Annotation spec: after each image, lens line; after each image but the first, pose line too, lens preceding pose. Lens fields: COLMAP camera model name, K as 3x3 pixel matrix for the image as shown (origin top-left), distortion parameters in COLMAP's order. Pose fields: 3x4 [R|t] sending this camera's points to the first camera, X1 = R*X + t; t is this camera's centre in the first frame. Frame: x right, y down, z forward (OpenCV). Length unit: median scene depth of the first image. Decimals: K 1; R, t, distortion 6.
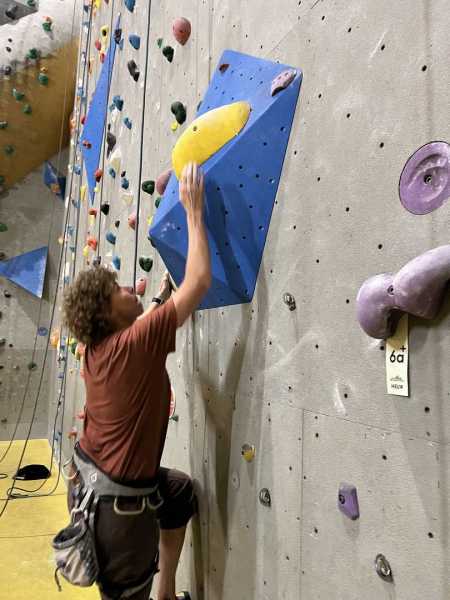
lens RADIAL K [[456.8, 0, 225.0], [0, 456.8, 300.0], [0, 0, 1]] dist [0.051195, -0.065703]
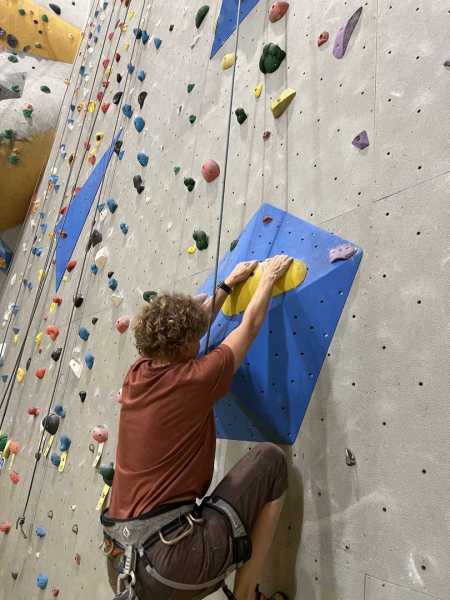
lens RADIAL K [[456.8, 0, 225.0], [0, 456.8, 300.0], [0, 0, 1]] dist [0.051195, -0.065703]
pose [[0.975170, 0.151105, 0.161896, -0.141928], [-0.114808, 0.970089, -0.213885, -0.034404], [-0.189373, 0.189987, 0.963350, -0.012902]]
